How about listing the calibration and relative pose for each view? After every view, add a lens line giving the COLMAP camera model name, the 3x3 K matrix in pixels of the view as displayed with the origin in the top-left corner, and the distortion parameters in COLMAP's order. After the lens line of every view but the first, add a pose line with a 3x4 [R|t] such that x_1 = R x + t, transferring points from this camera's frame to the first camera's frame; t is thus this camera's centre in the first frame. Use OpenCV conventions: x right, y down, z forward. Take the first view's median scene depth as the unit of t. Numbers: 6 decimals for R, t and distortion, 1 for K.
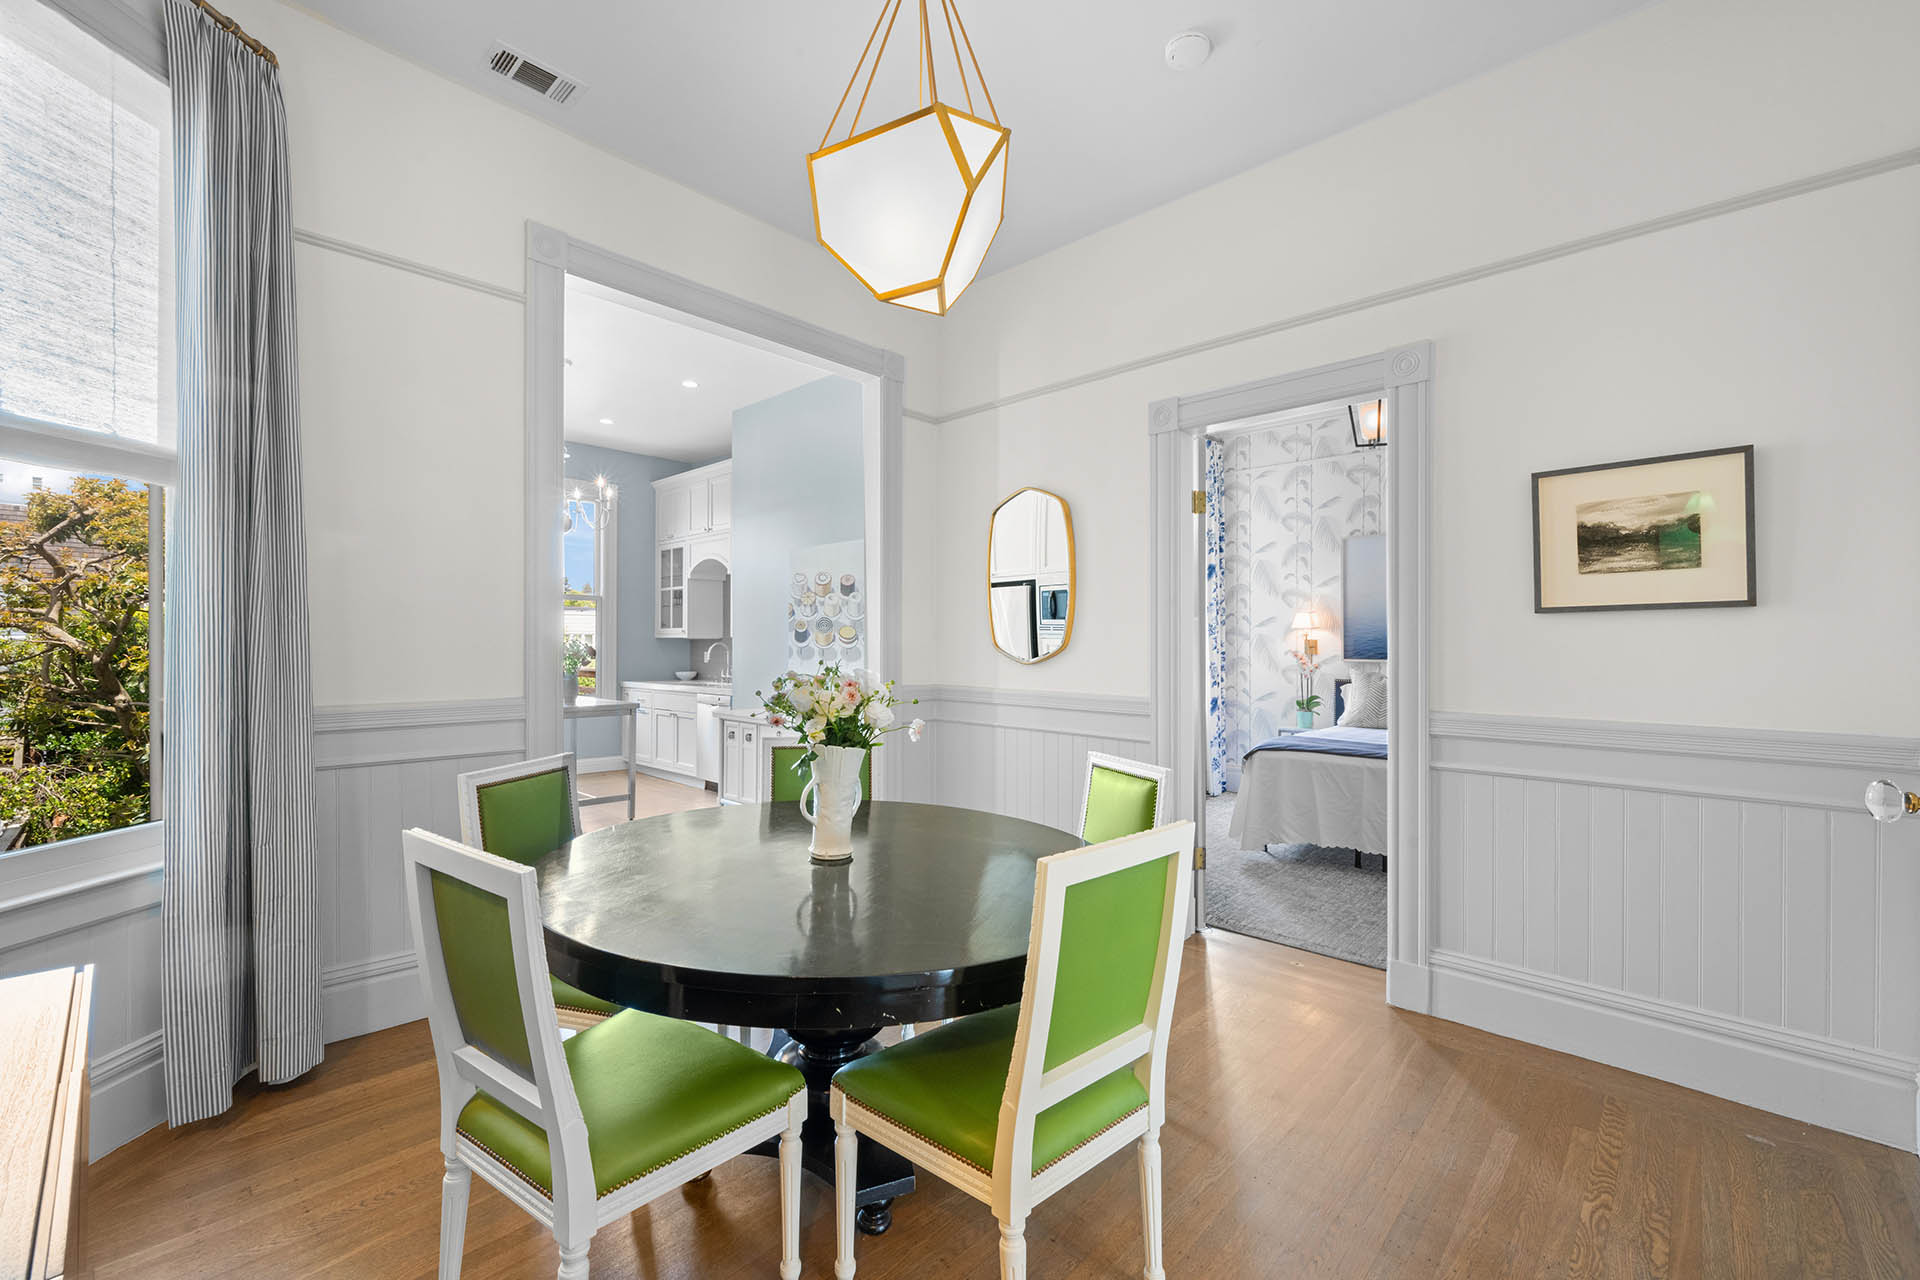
lens RADIAL K [[800.7, 0, 963.8], [0, 800.7, 643.8], [0, 0, 1]] dist [-0.000289, -0.000015]
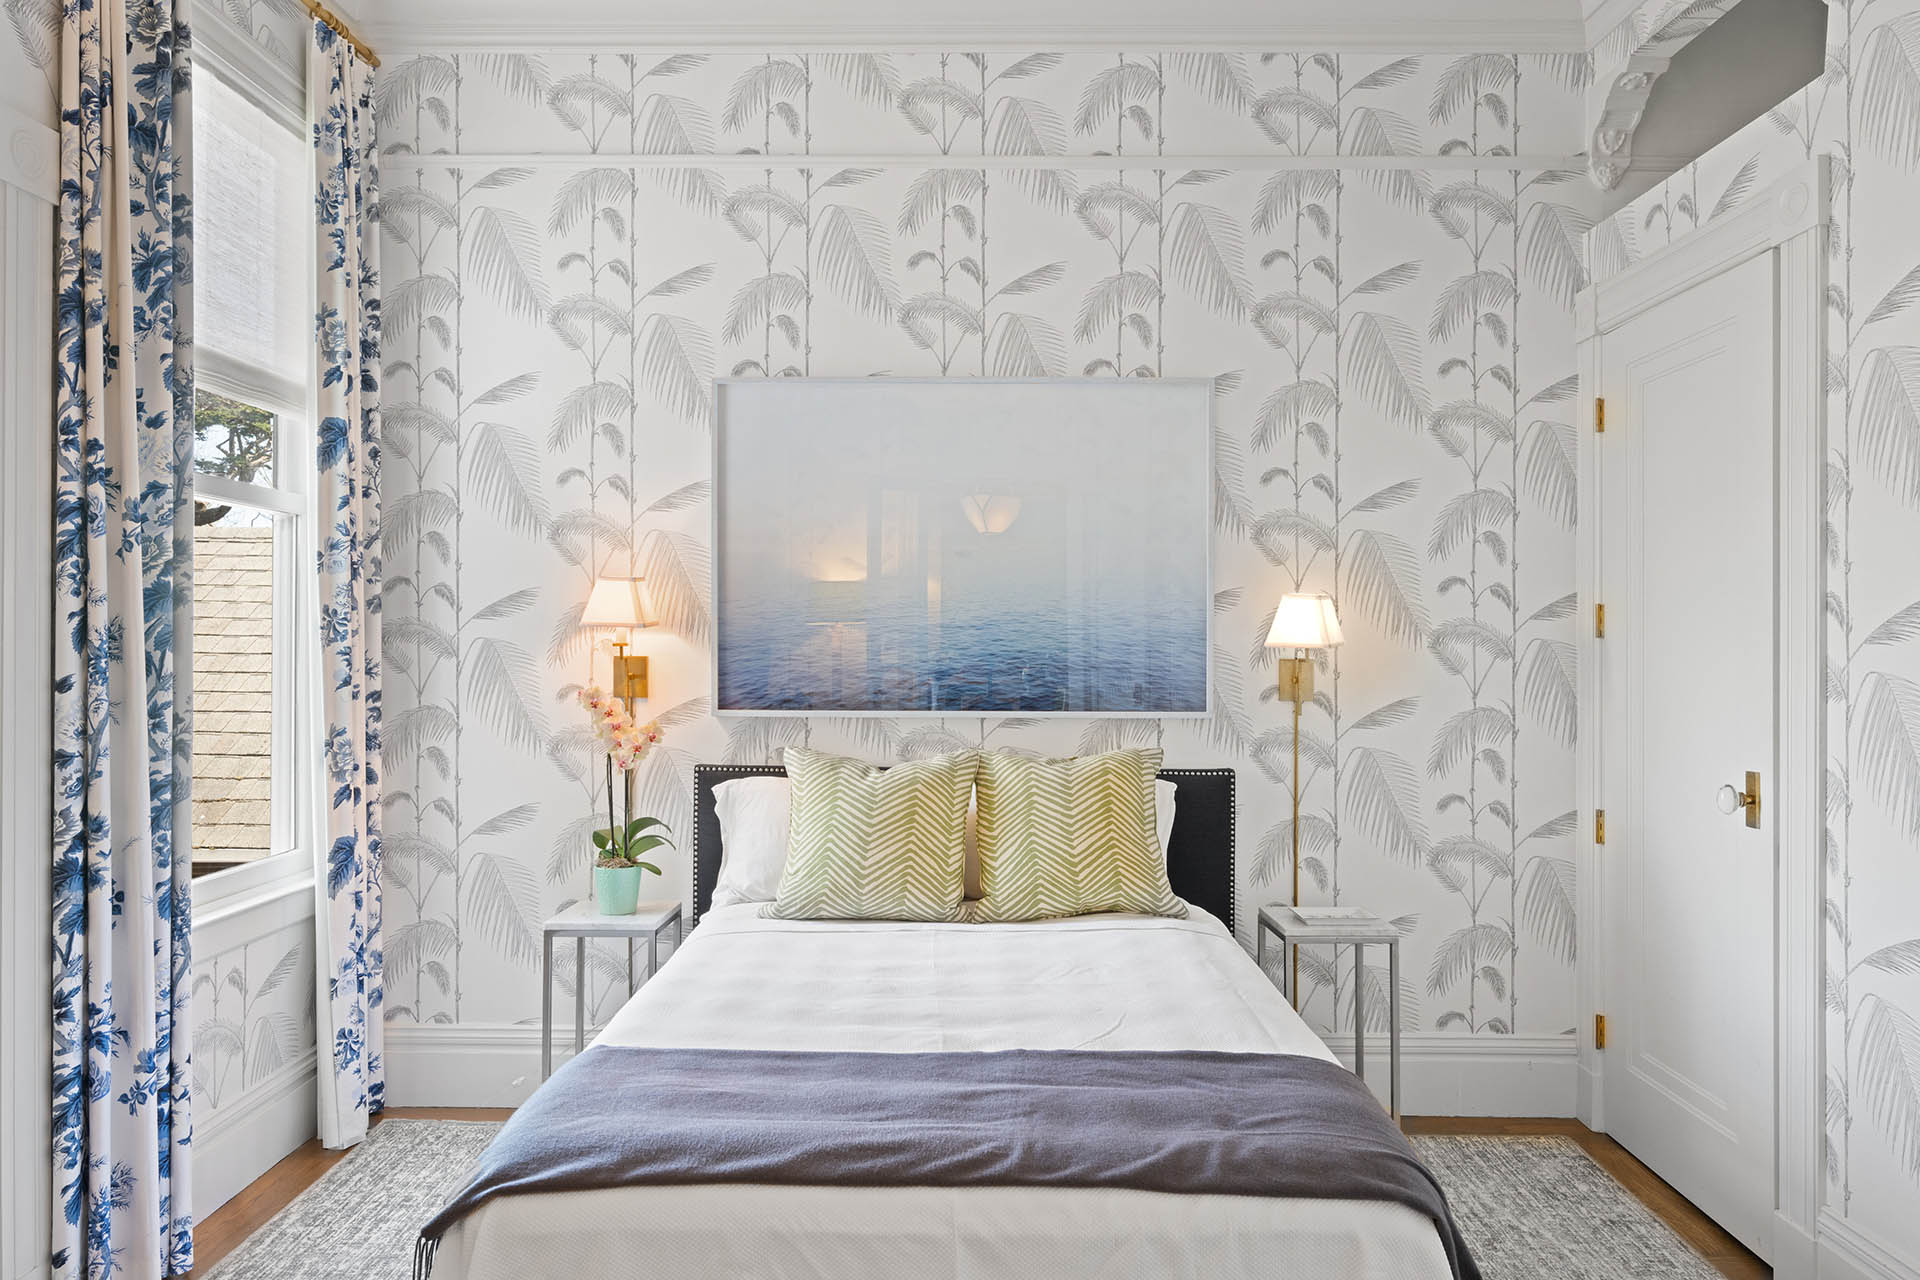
lens RADIAL K [[1183.1, 0, 960.0], [0, 1183.1, 640.0], [0, 0, 1]] dist [-0.004106, -0.000707]
pose [[0.736519, 0.000016, 0.676416, 0.178881], [-0.002177, 0.999995, 0.002347, -0.013622], [-0.676413, -0.003202, 0.736516, 0.496536]]
